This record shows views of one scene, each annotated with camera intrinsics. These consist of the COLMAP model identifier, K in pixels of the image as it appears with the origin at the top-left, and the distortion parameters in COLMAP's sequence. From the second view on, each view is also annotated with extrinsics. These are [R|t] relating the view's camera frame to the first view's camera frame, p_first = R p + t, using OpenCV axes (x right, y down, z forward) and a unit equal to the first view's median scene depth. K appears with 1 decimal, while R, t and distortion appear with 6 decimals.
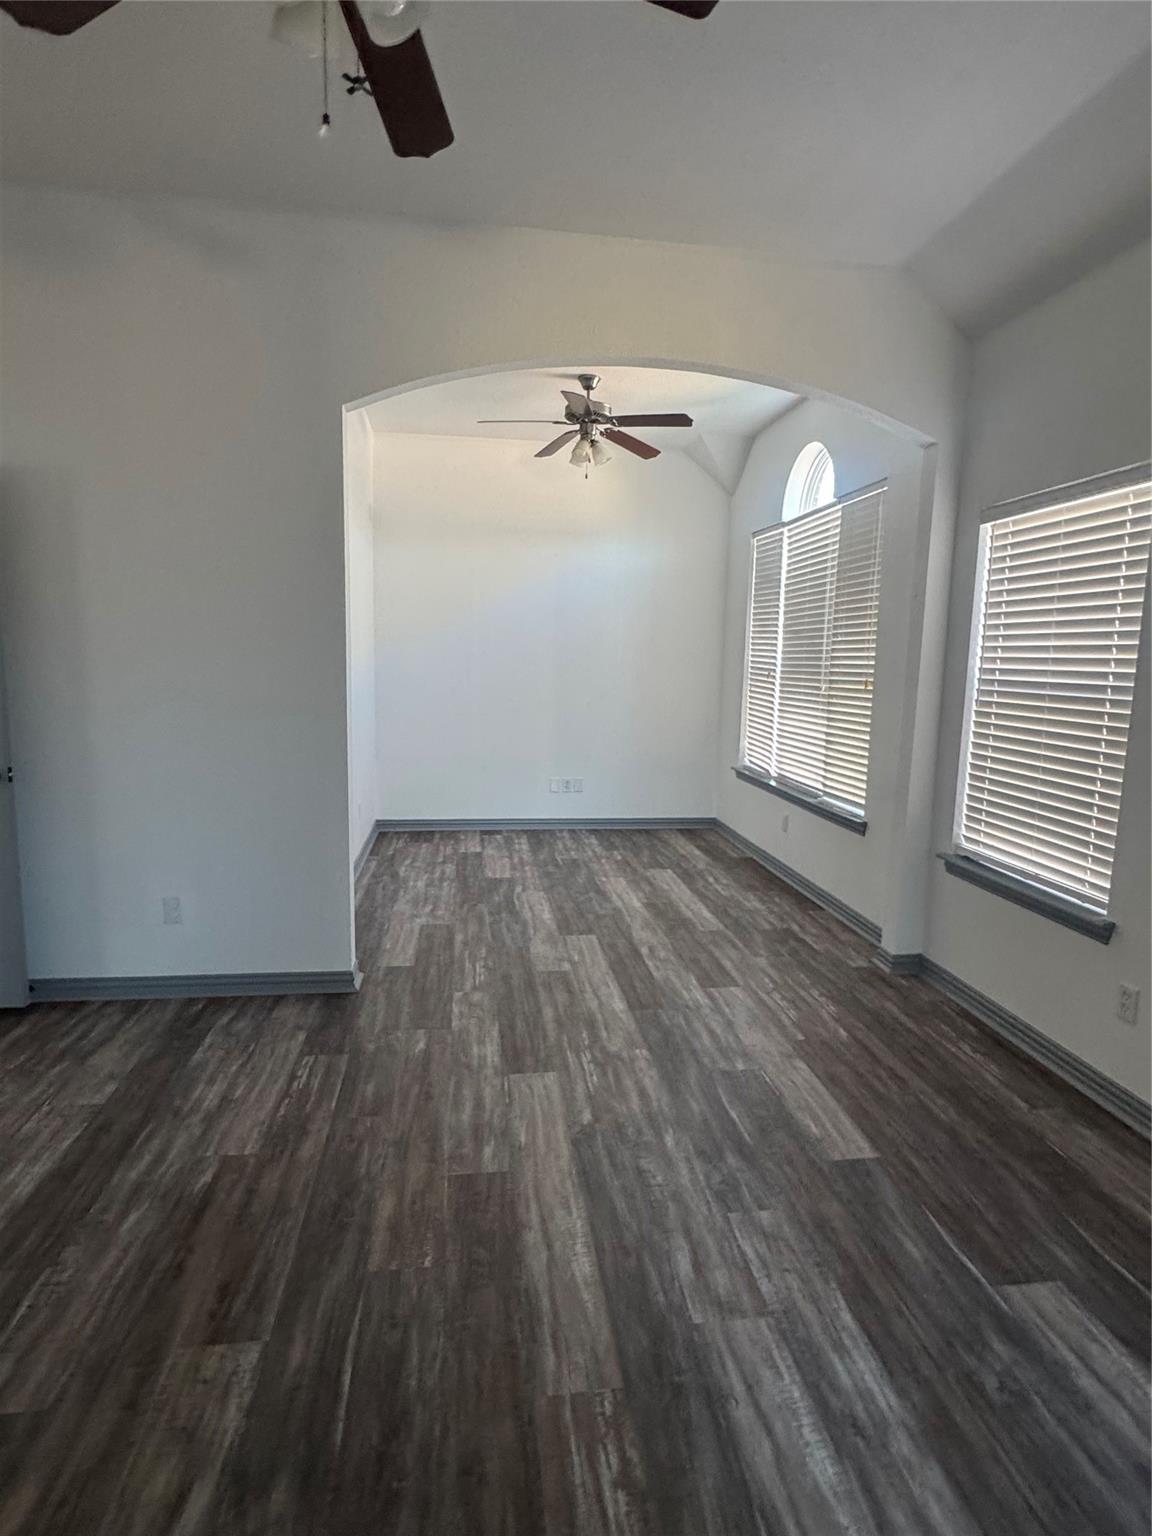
lens RADIAL K [[808.8, 0, 576.0], [0, 808.8, 764.7], [0, 0, 1]] dist [-0.005812, 0.000937]
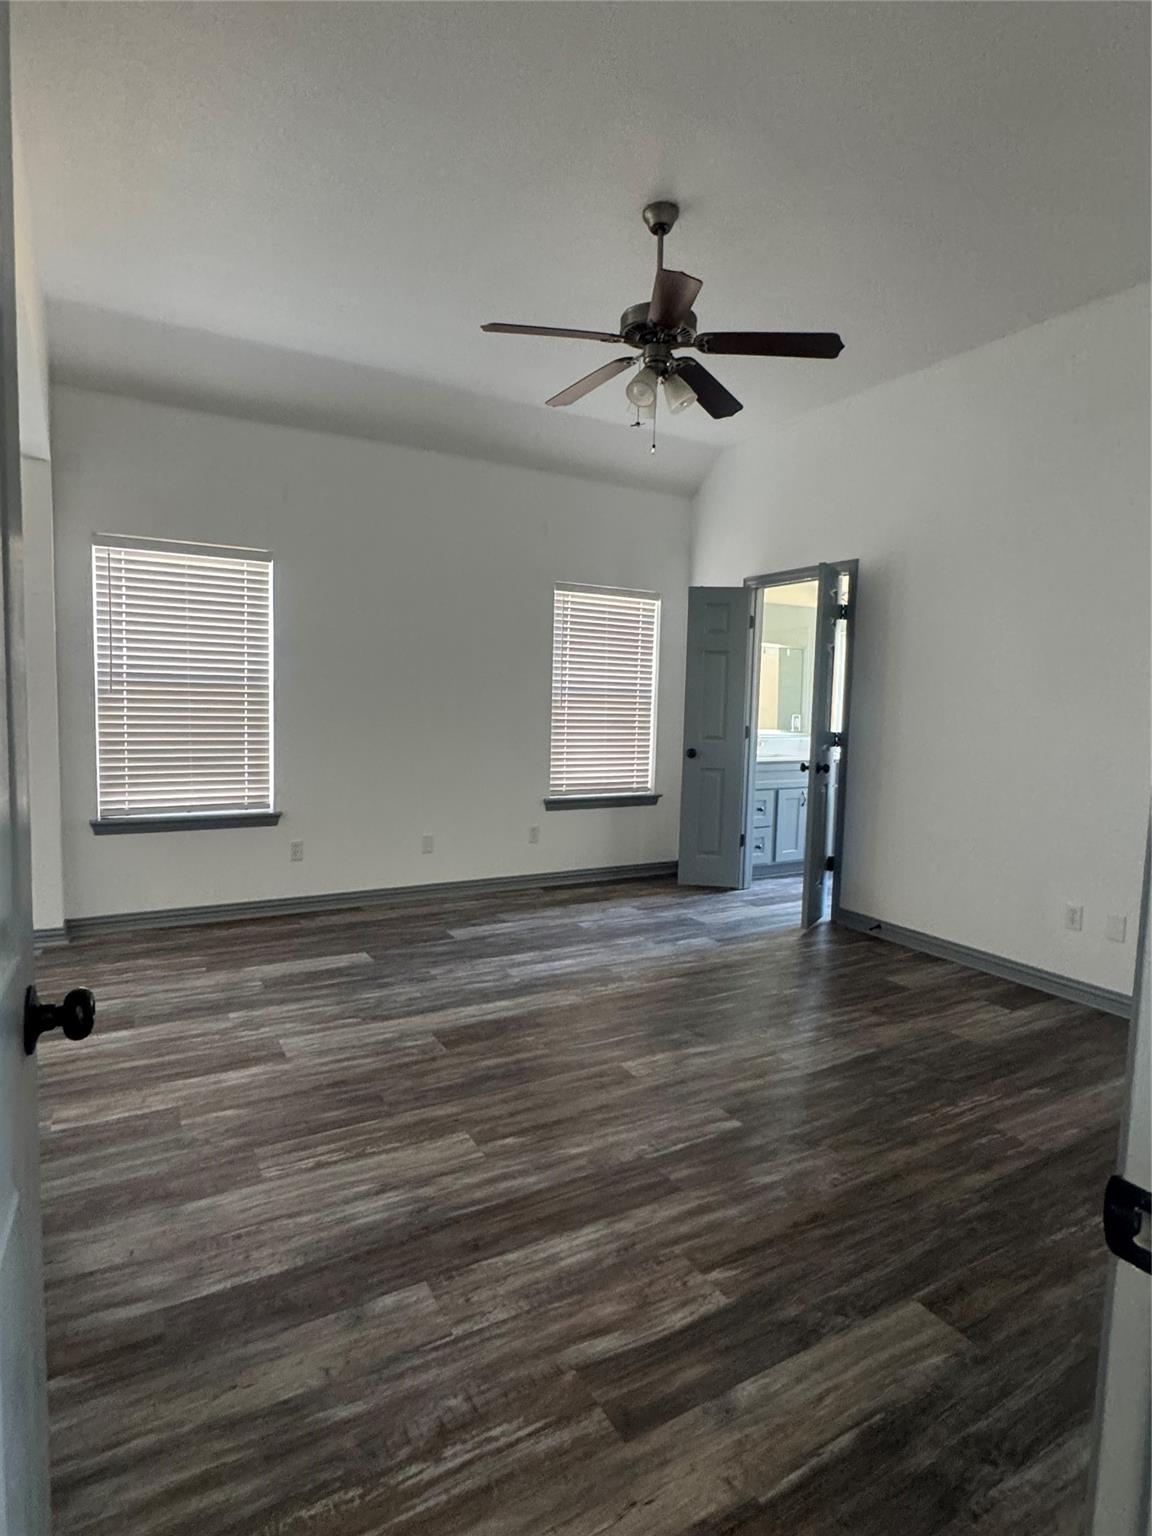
lens RADIAL K [[808.8, 0, 572.5], [0, 808.8, 767.9], [0, 0, 1]] dist [-0.005812, 0.000937]
pose [[-0.375522, -0.111476, 0.920085, -1.159976], [0.090692, 0.983556, 0.156181, -0.112501], [-0.922365, 0.142093, -0.359237, 1.008119]]
